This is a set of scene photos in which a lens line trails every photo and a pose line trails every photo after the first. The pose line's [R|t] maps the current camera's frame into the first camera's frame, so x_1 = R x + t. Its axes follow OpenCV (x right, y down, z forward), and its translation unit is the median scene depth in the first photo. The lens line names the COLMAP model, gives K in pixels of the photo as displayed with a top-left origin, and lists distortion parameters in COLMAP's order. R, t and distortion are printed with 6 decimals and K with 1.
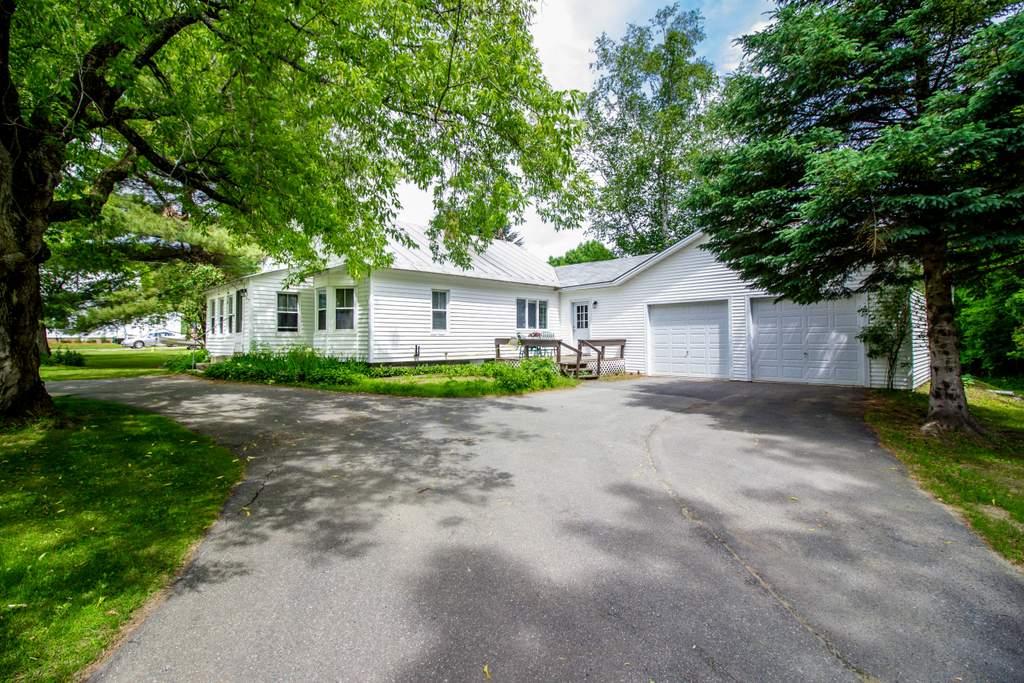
lens RADIAL K [[469.9, 0, 511.5], [0, 469.9, 330.8], [0, 0, 1]] dist [-0.000500, -0.012608]
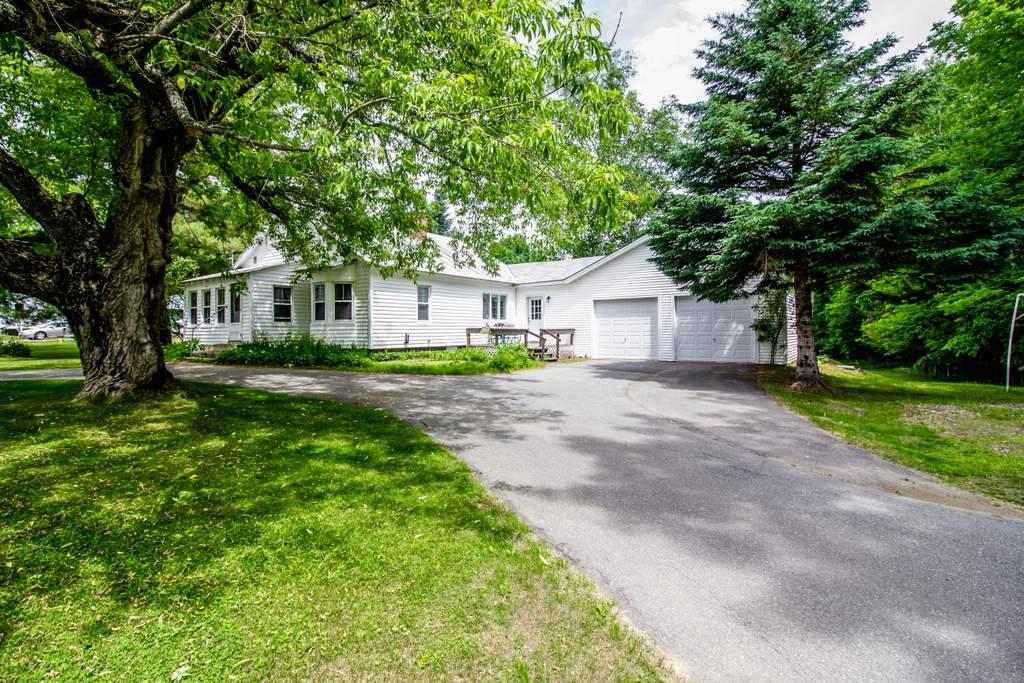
lens RADIAL K [[469.9, 0, 511.5], [0, 469.9, 330.8], [0, 0, 1]] dist [-0.000500, -0.012608]
pose [[0.984718, -0.001550, 0.174150, -0.152902], [-0.001955, 0.999799, 0.019956, -0.000073], [-0.174146, -0.019992, 0.984517, -0.184631]]
